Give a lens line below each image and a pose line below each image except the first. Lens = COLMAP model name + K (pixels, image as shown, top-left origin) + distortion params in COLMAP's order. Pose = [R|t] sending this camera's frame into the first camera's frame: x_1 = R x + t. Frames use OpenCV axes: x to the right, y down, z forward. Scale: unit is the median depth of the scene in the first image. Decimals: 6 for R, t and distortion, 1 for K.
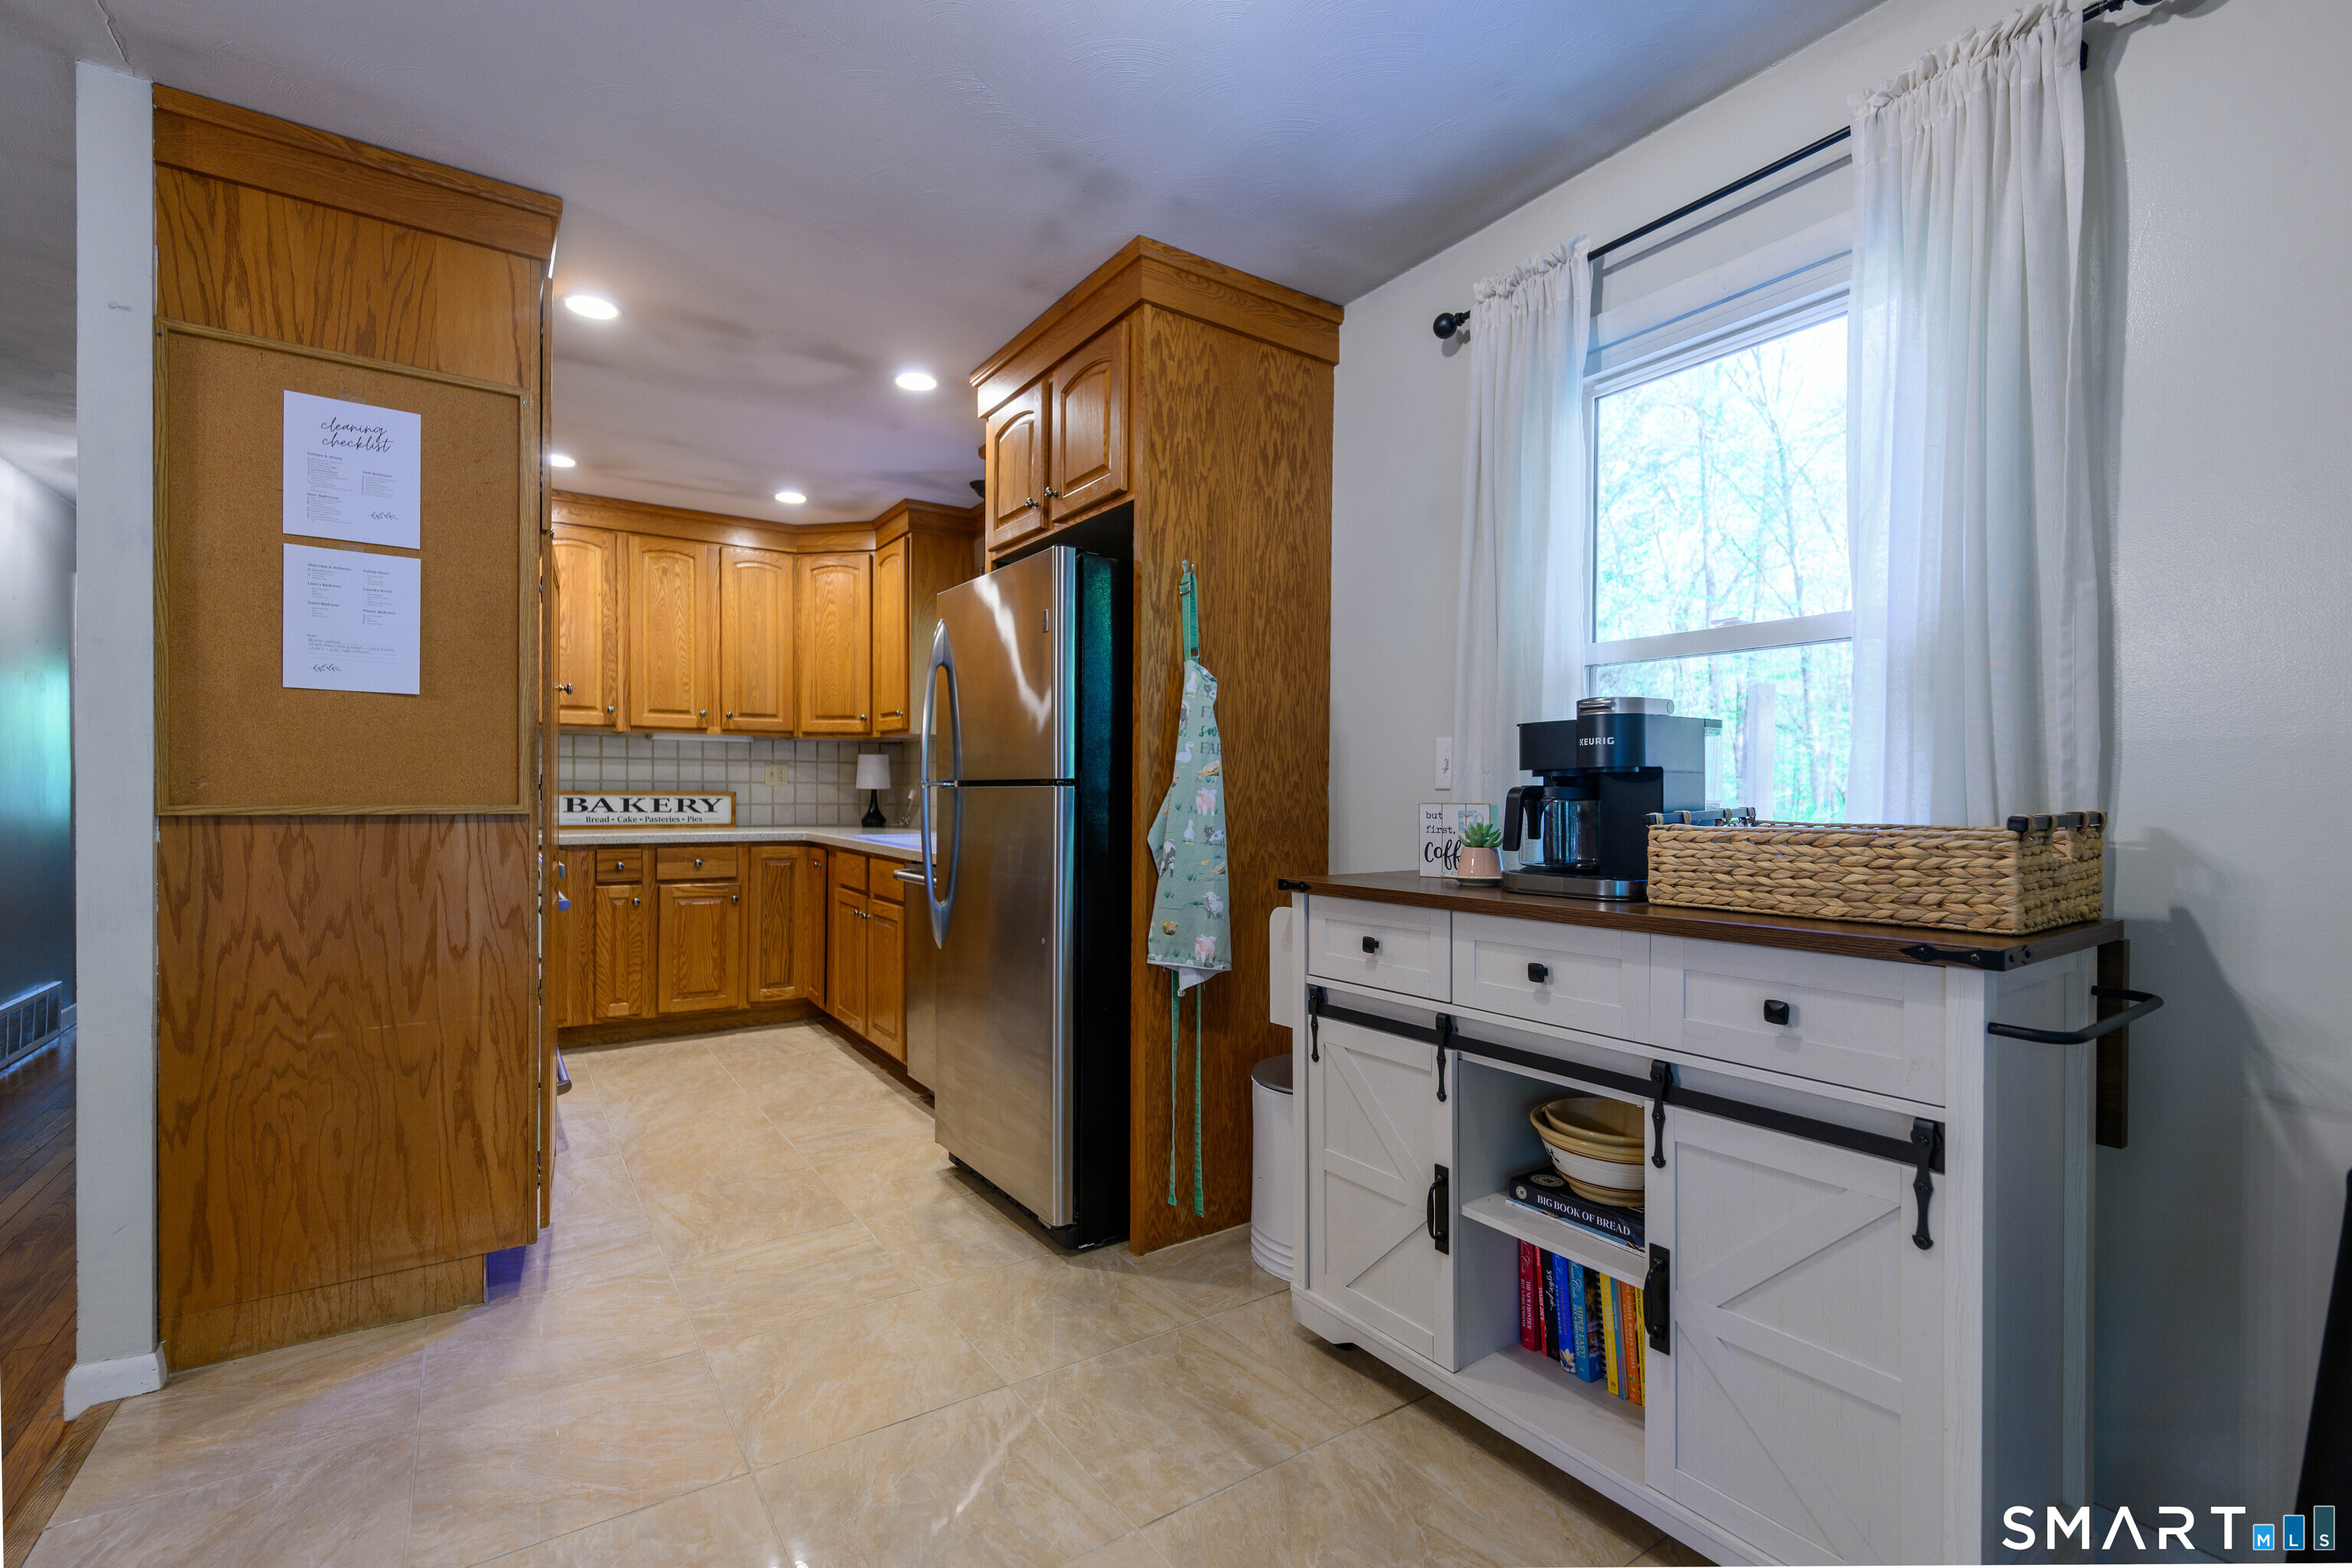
lens RADIAL K [[1038.0, 0, 1176.0], [0, 1038.0, 784.0], [0, 0, 1]] dist [0.000993, -0.000277]
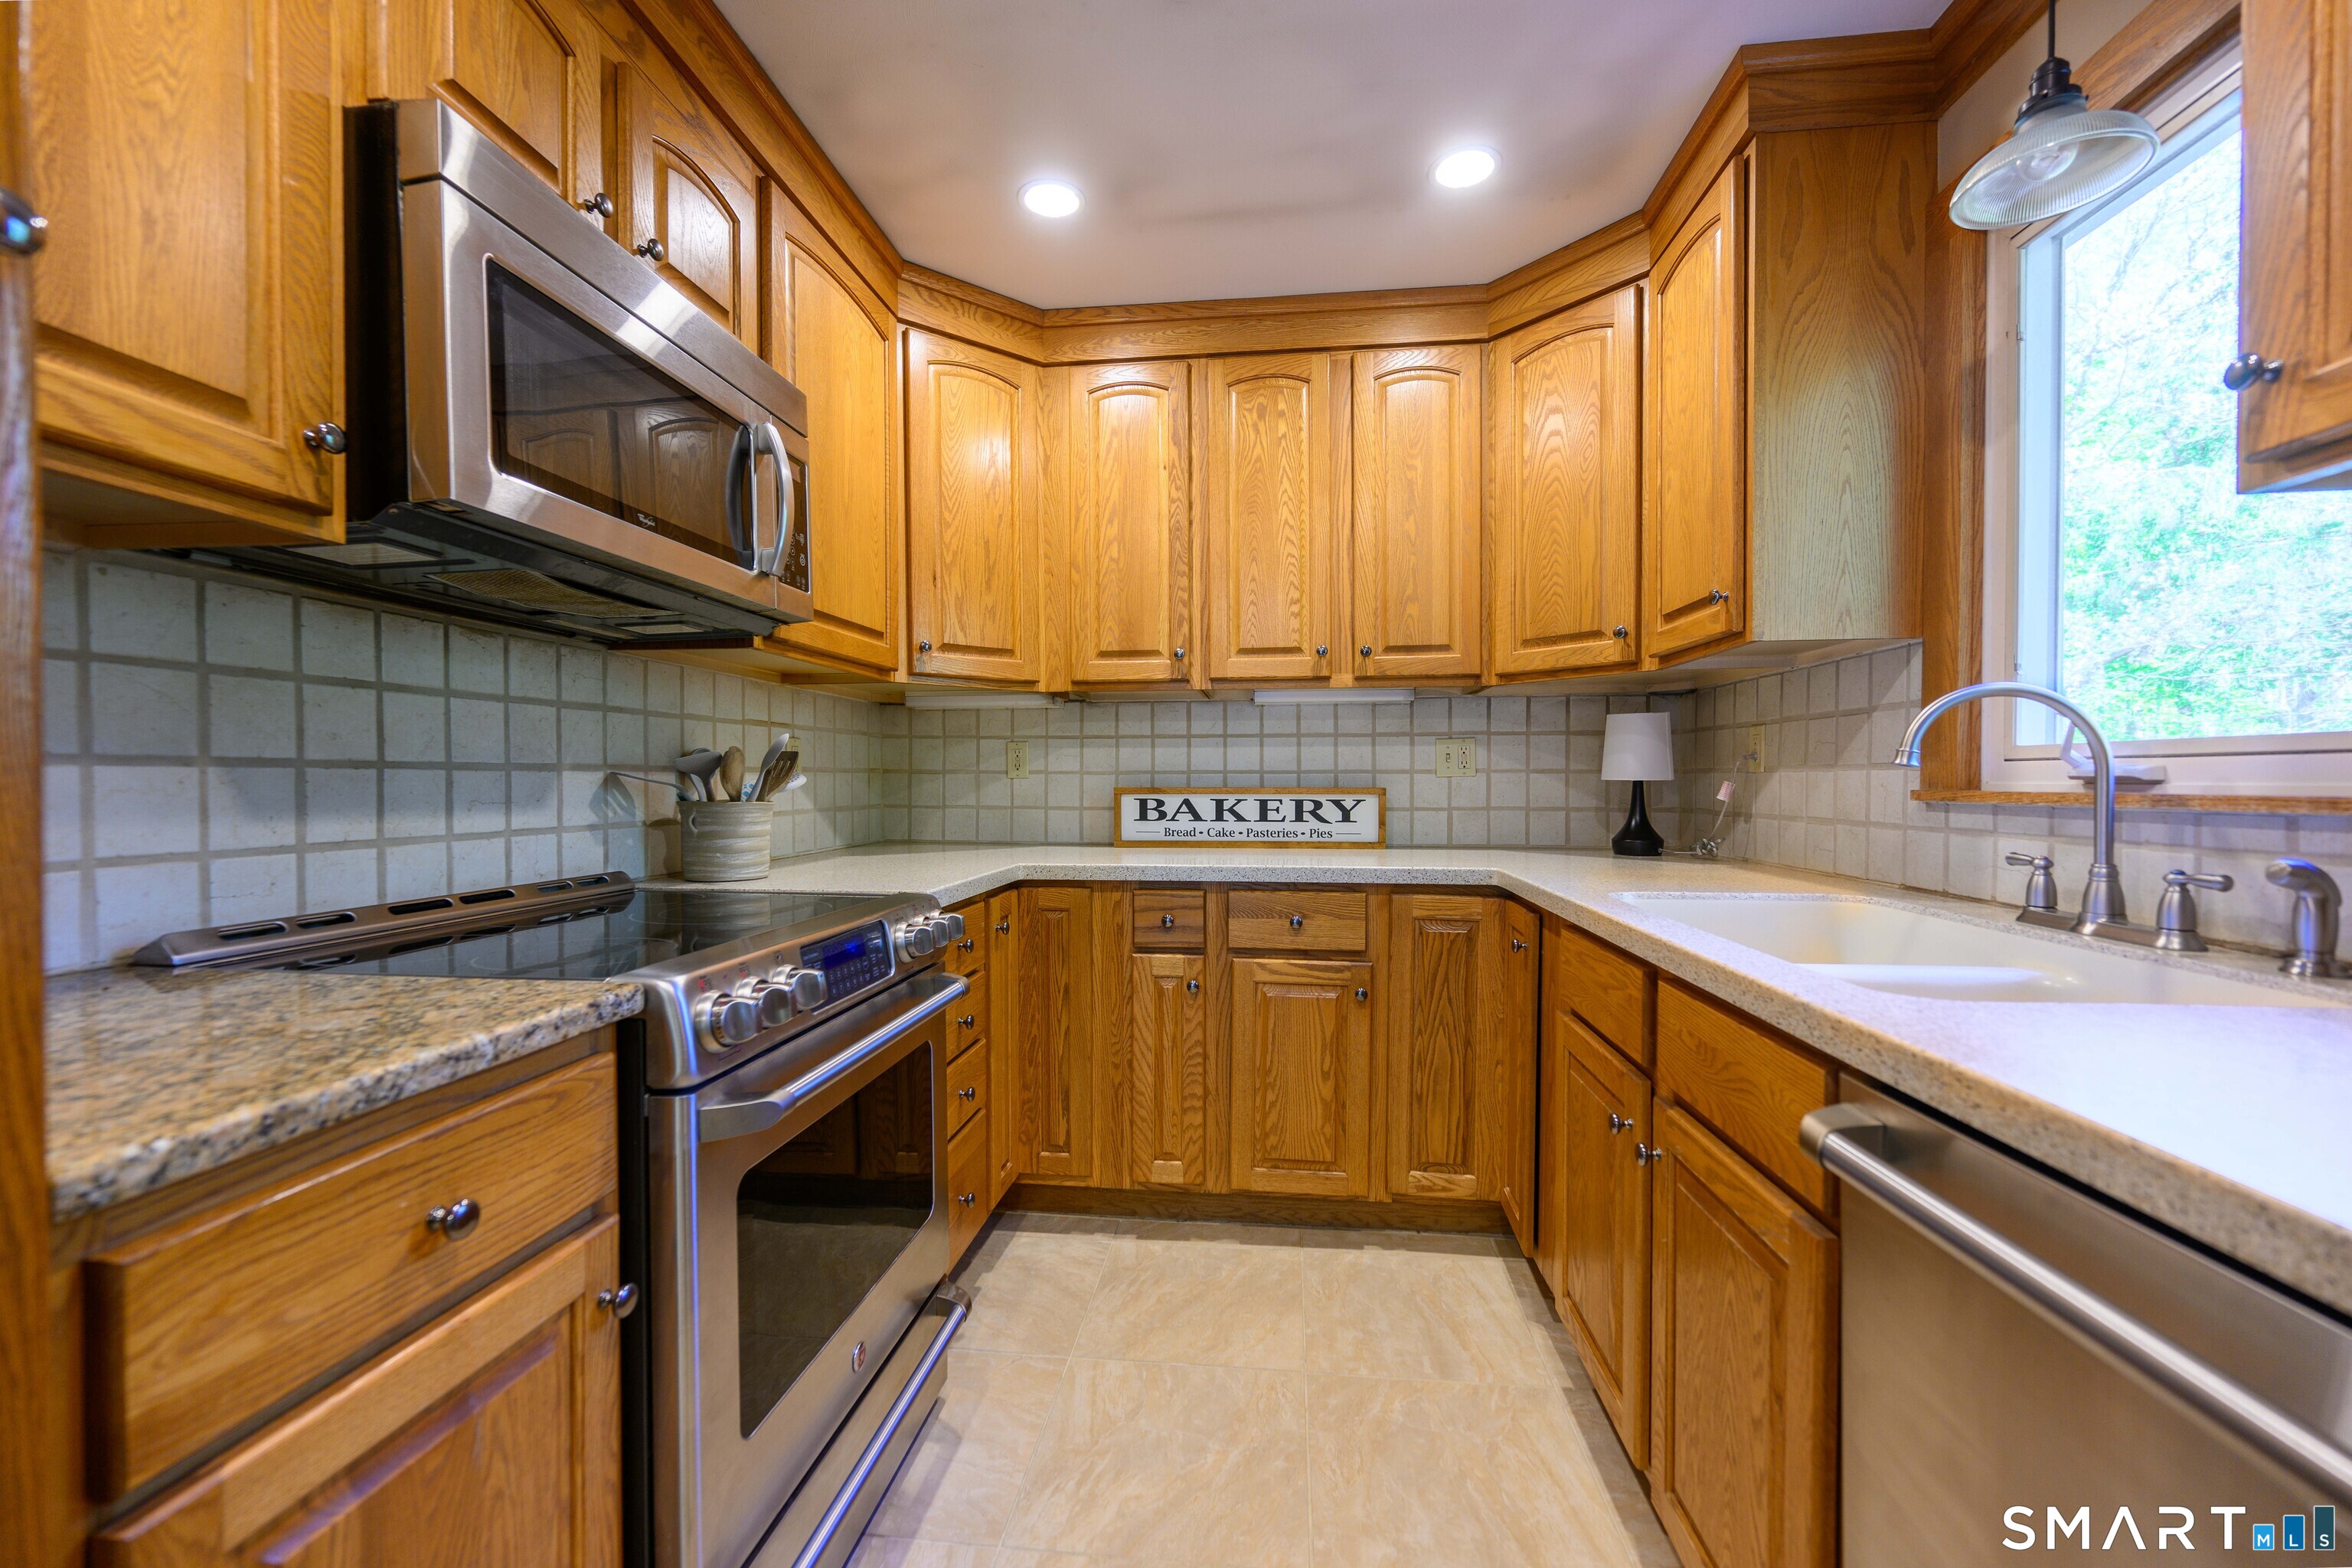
lens RADIAL K [[930.3, 0, 1179.1], [0, 930.3, 813.7], [0, 0, 1]] dist [-0.000199, -0.000056]
pose [[0.757563, 0.012536, -0.652642, -0.179883], [0.010962, 0.999430, 0.031921, 0.004264], [0.652670, -0.031337, 0.756994, 0.556573]]
